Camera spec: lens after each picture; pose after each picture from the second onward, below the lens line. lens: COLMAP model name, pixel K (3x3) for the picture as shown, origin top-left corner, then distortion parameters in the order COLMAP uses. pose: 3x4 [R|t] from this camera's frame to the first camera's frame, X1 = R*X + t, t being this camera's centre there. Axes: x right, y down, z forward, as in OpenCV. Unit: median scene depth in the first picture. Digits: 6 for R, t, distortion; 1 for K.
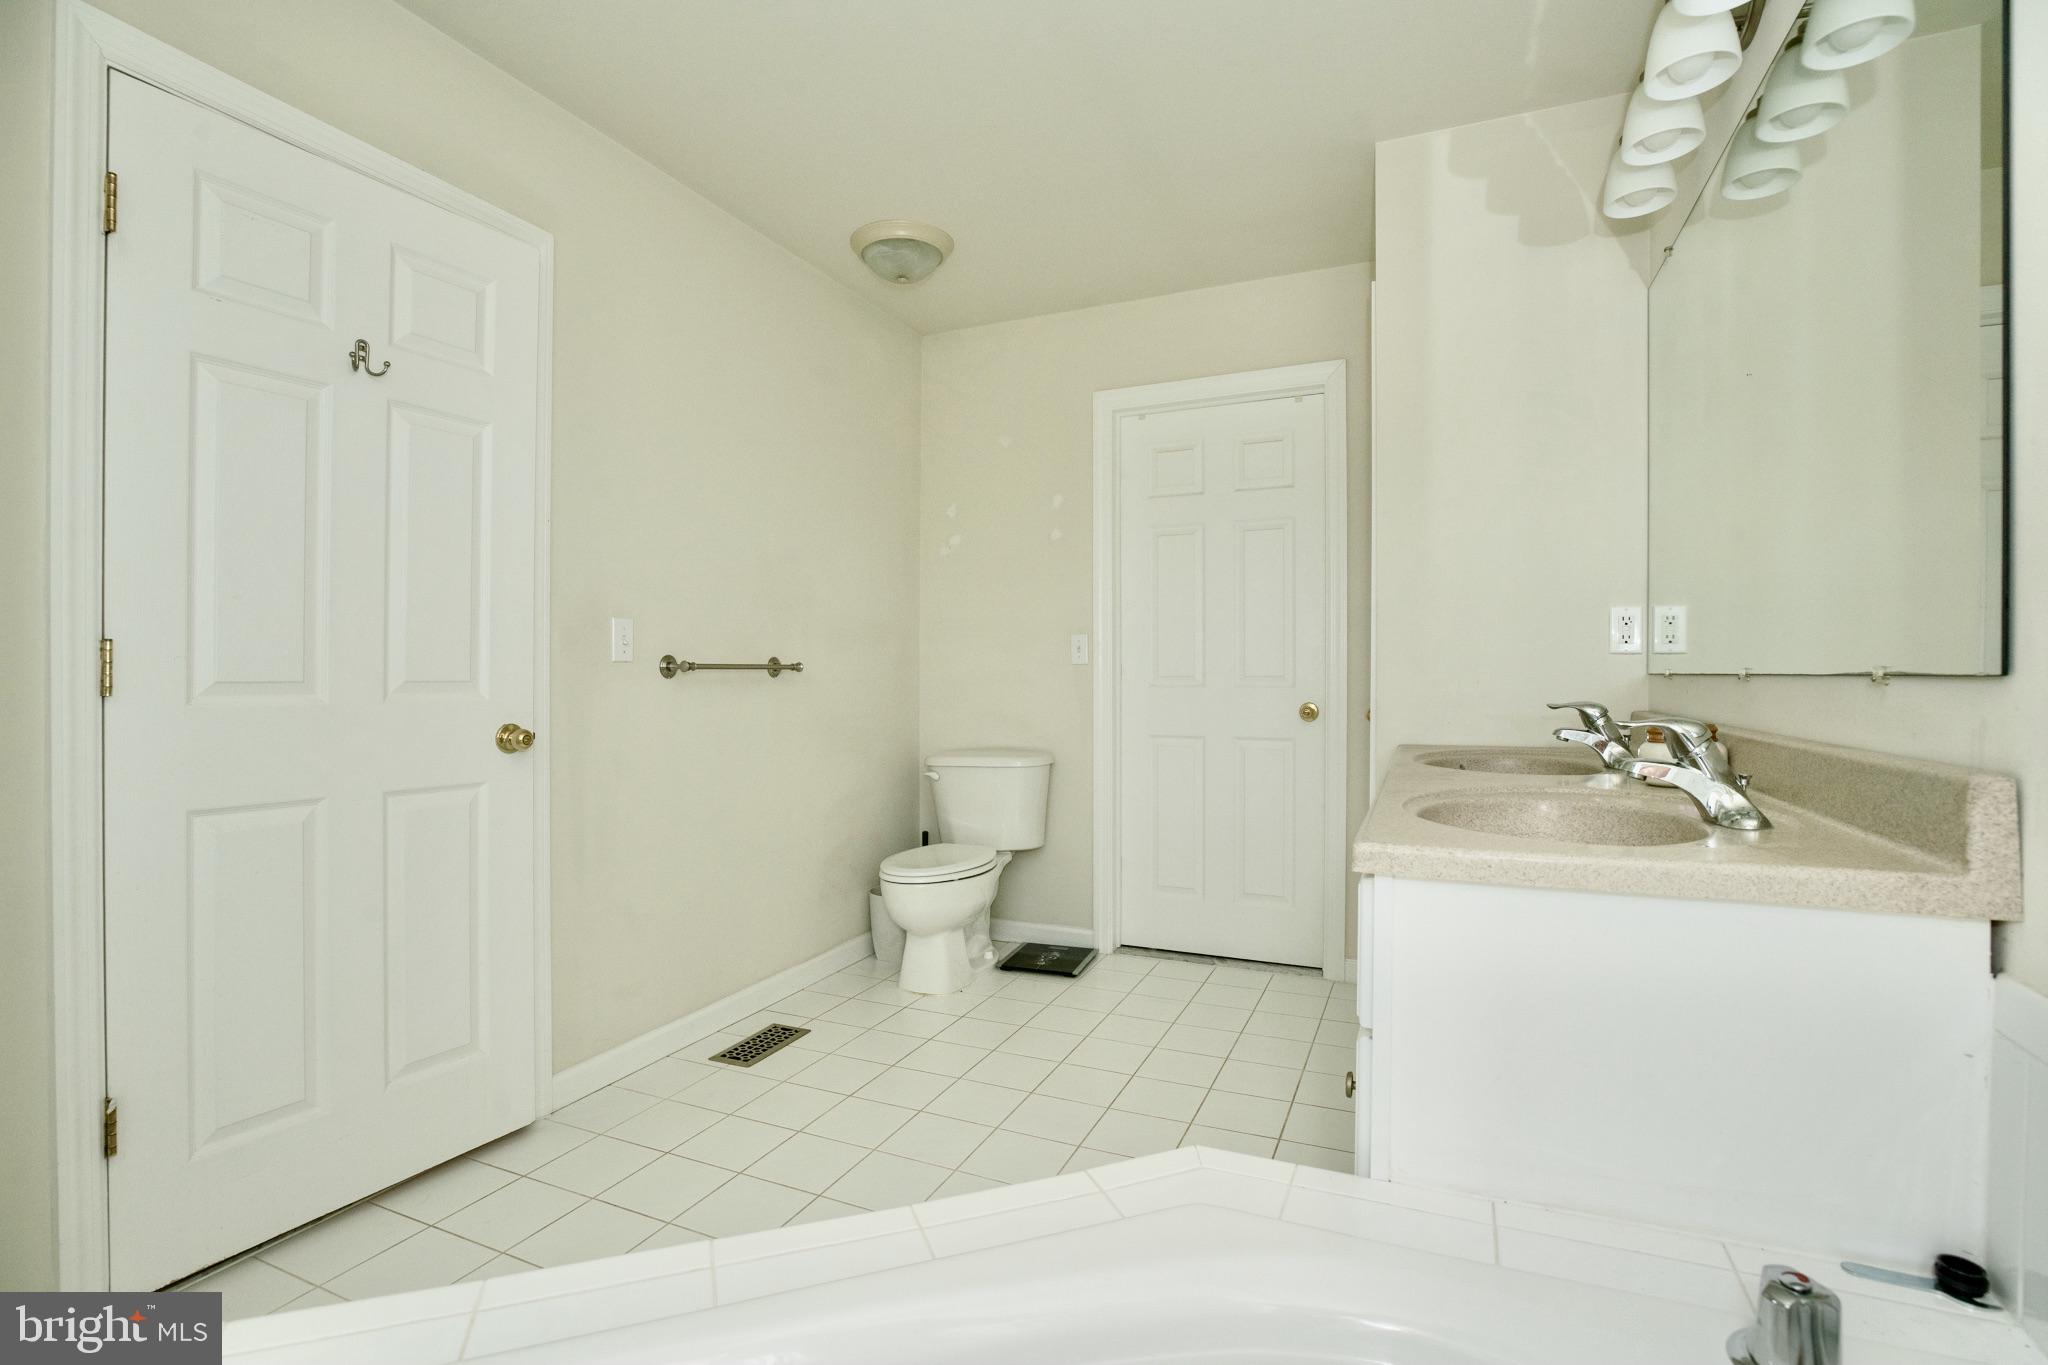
lens RADIAL K [[938.9, 0, 1024.0], [0, 938.9, 682.5], [0, 0, 1]] dist [-0.022475, 0.000074]
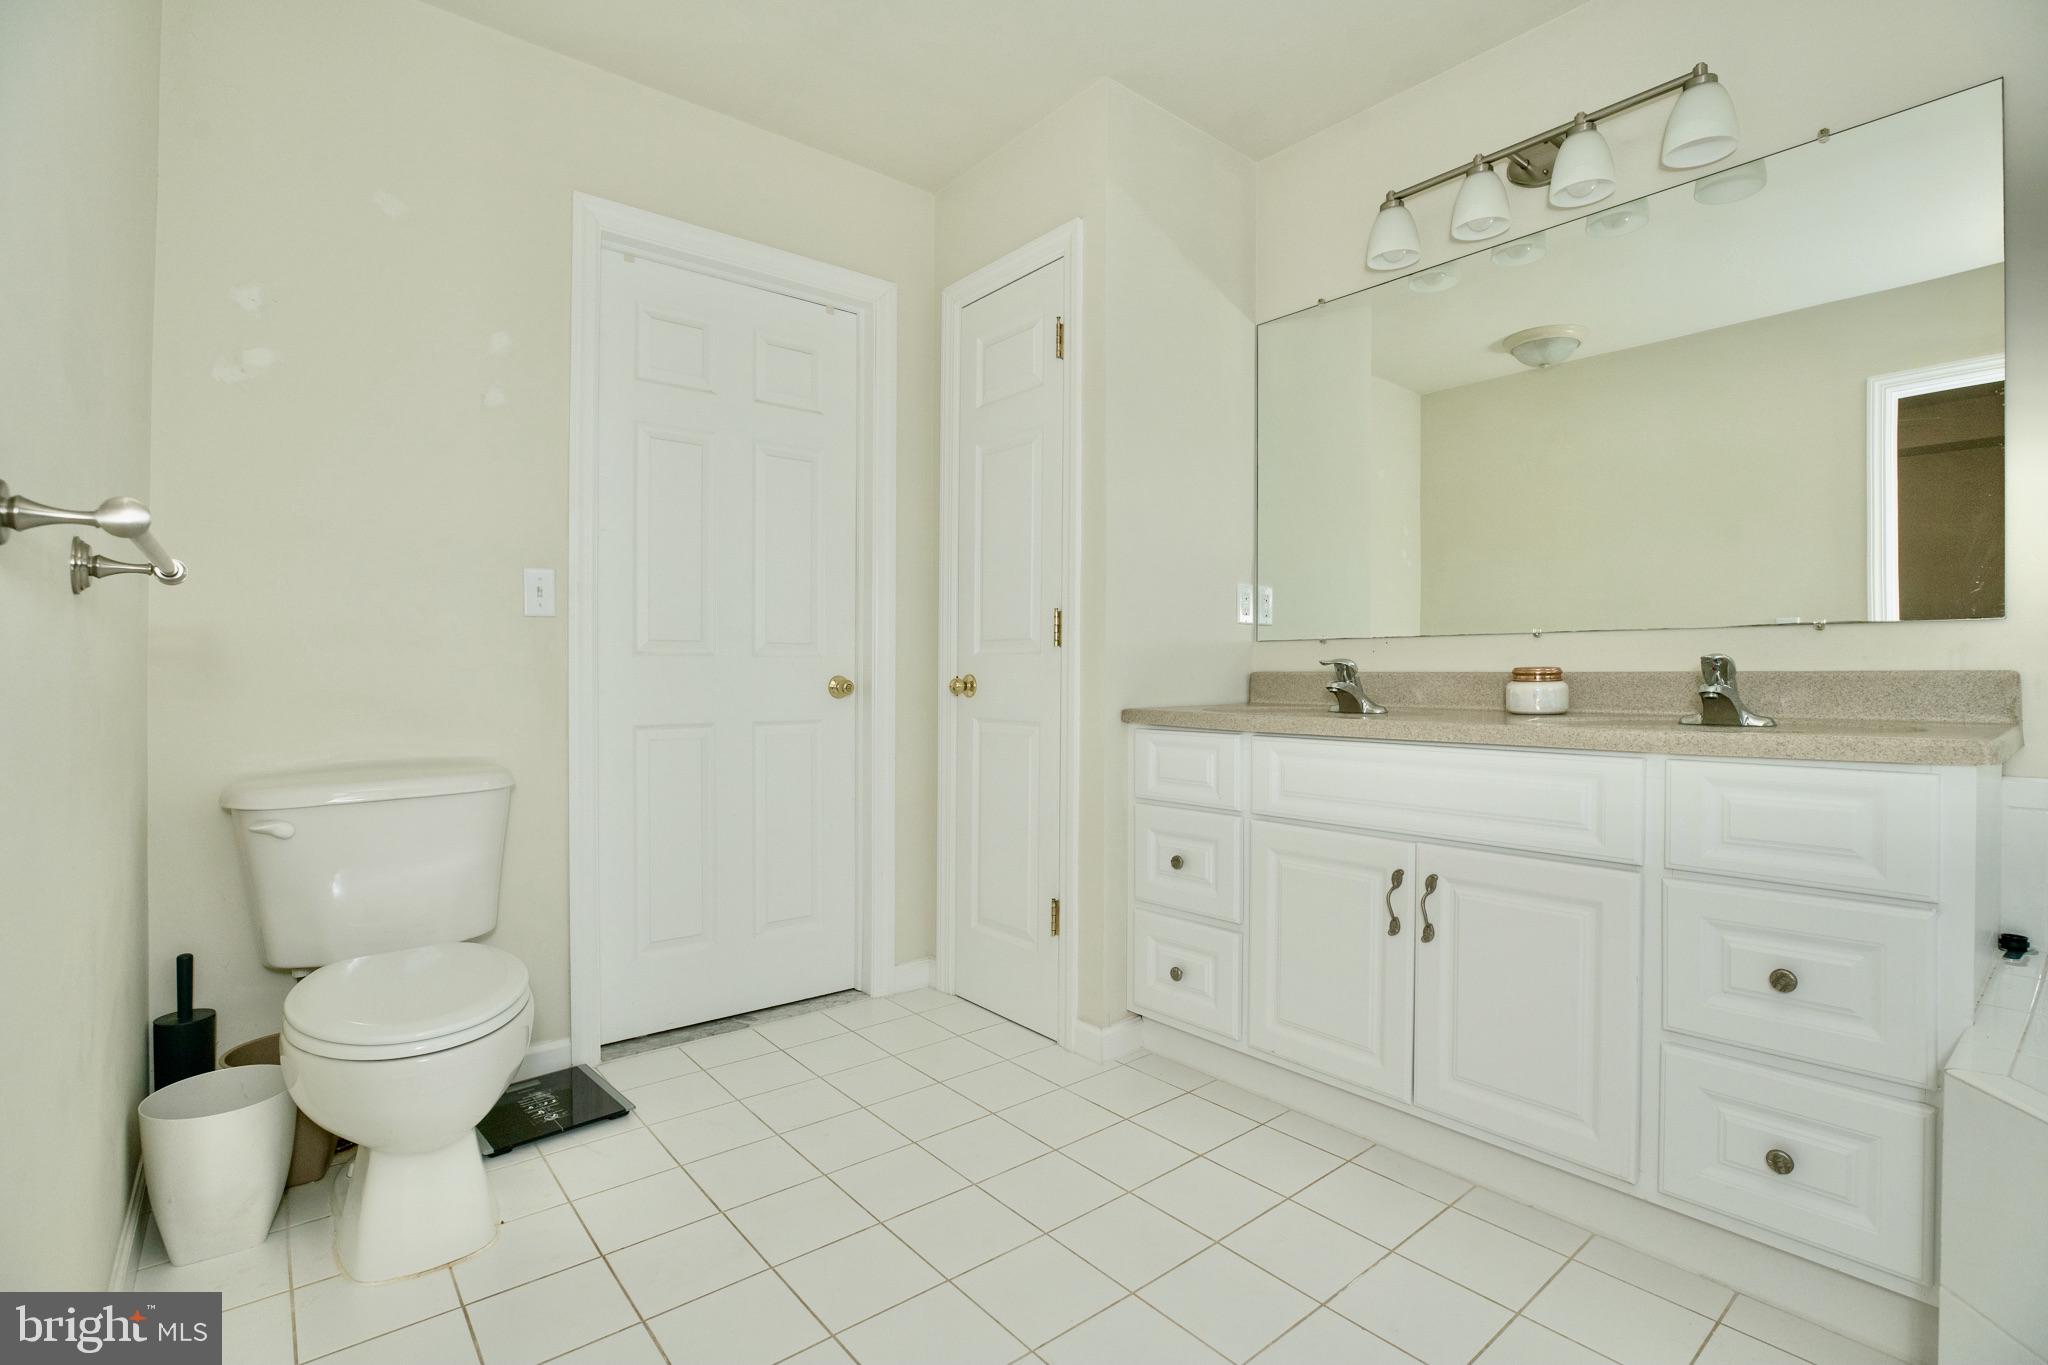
lens RADIAL K [[970.5, 0, 1030.6], [0, 970.5, 670.7], [0, 0, 1]] dist [-0.017416, 0.000122]
pose [[0.442154, 0.004370, 0.896929, -0.377684], [0.004922, 0.999961, -0.007298, 0.023225], [-0.896926, 0.007642, 0.442115, 0.437666]]
